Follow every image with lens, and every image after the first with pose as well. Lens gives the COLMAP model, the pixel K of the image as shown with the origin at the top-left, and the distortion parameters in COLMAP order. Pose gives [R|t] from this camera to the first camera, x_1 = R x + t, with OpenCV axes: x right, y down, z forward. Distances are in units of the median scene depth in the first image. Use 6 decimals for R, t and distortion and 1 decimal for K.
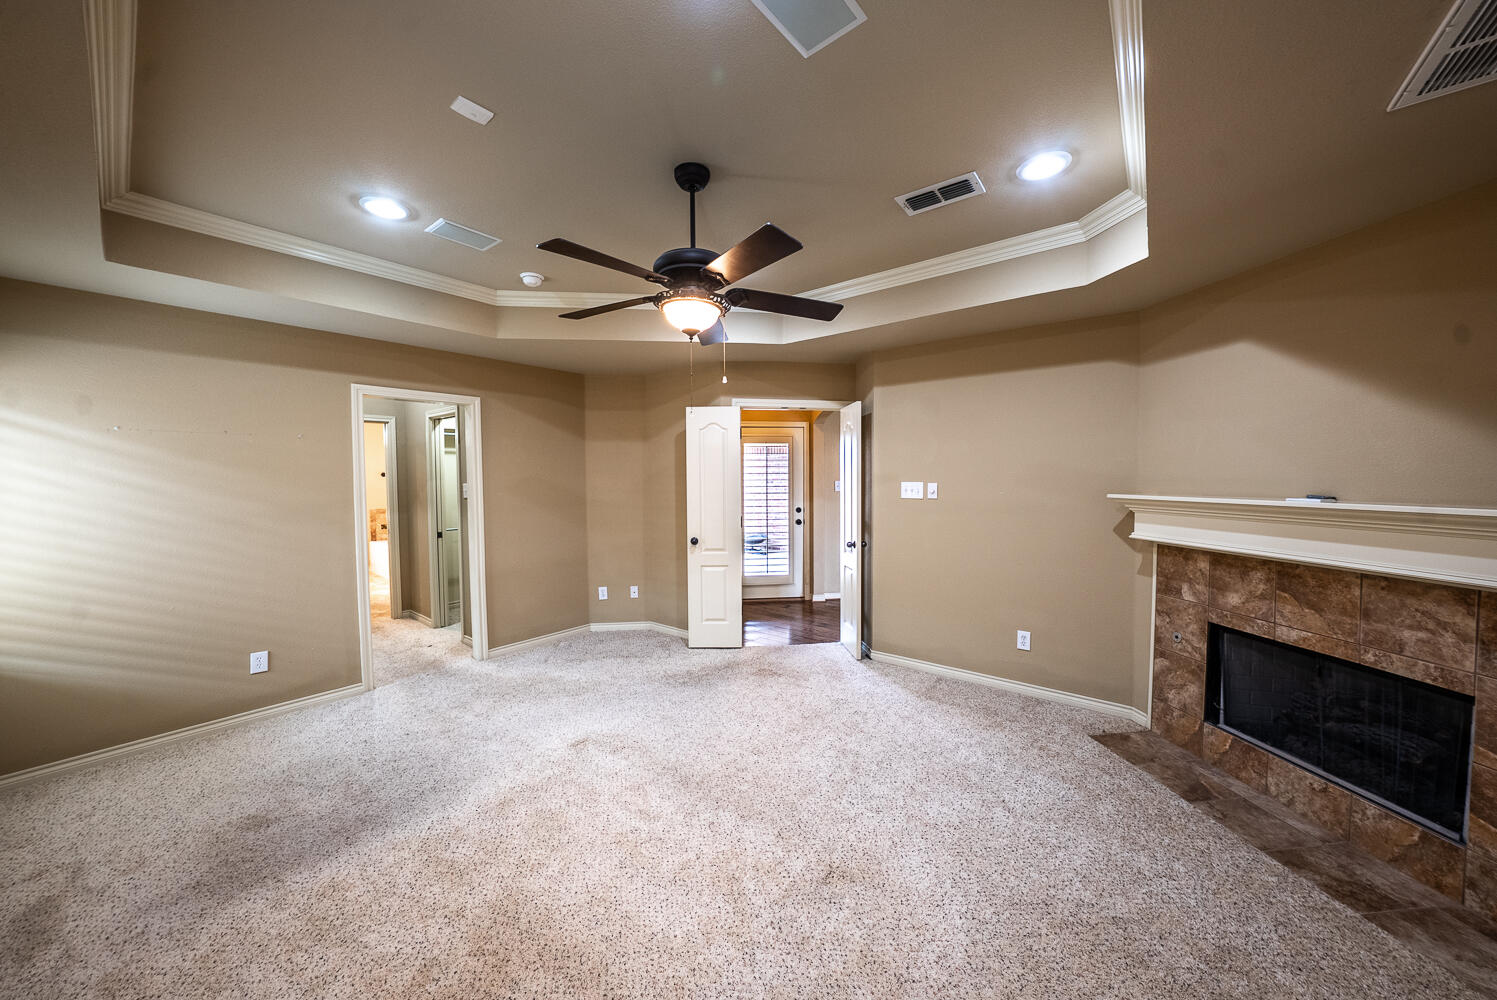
lens RADIAL K [[518.3, 0, 751.7], [0, 518.3, 497.0], [0, 0, 1]] dist [-0.030903, 0.007231]
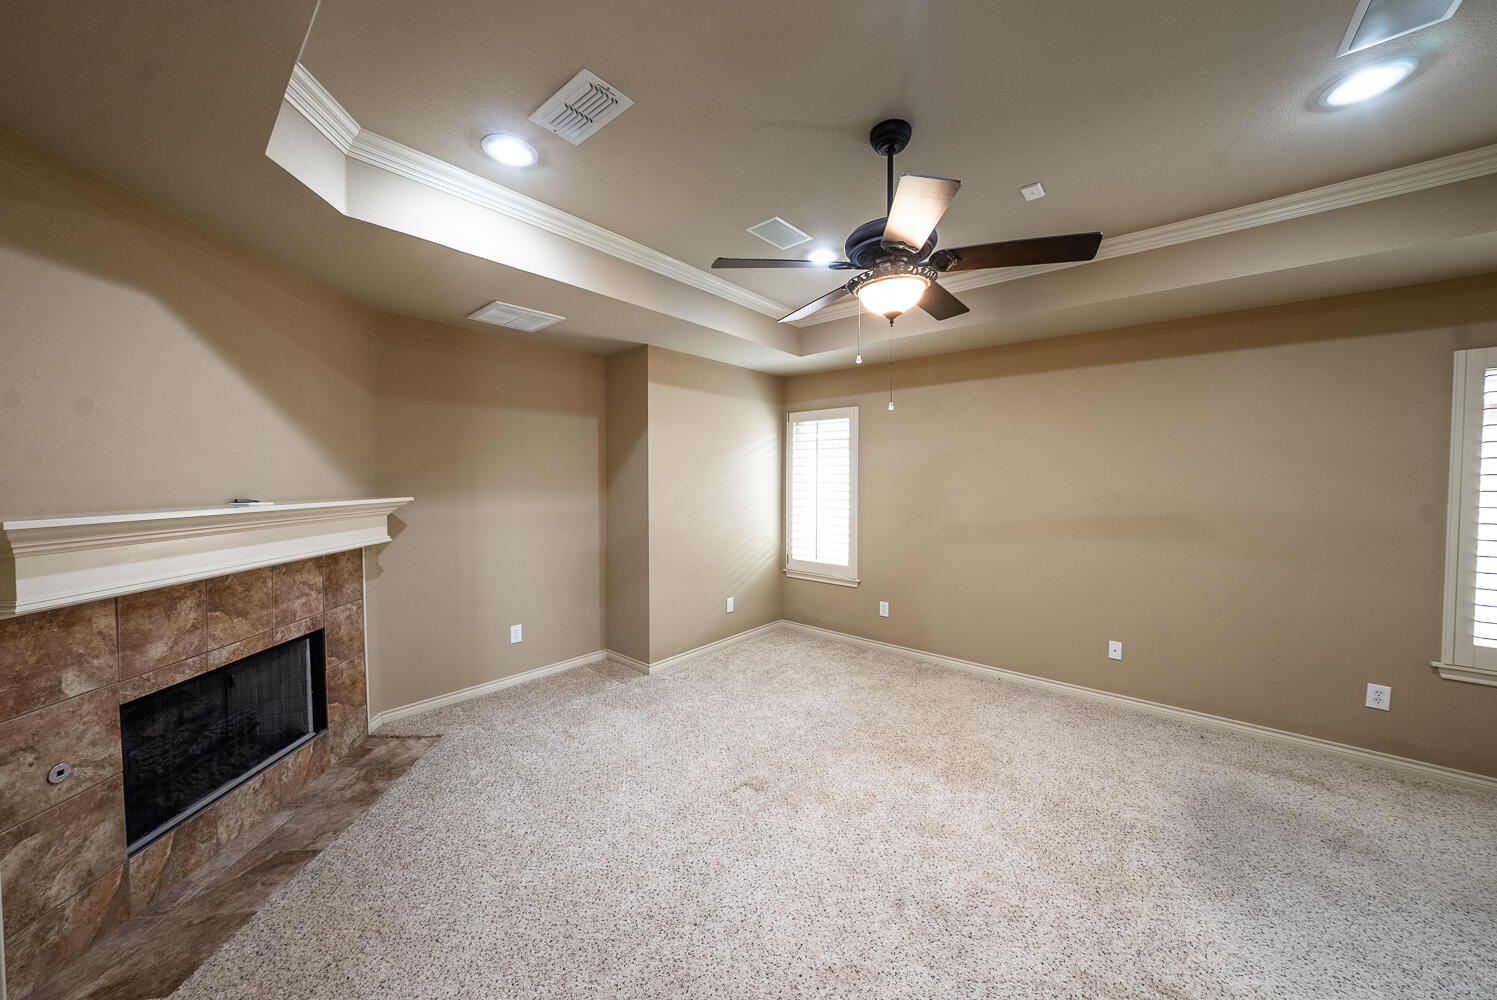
lens RADIAL K [[518.3, 0, 751.7], [0, 518.3, 497.0], [0, 0, 1]] dist [-0.030903, 0.007231]
pose [[-0.999351, -0.004403, 0.035756, 0.089929], [-0.001793, 0.997352, 0.072699, -0.074837], [-0.035981, 0.072588, -0.996713, 1.811543]]
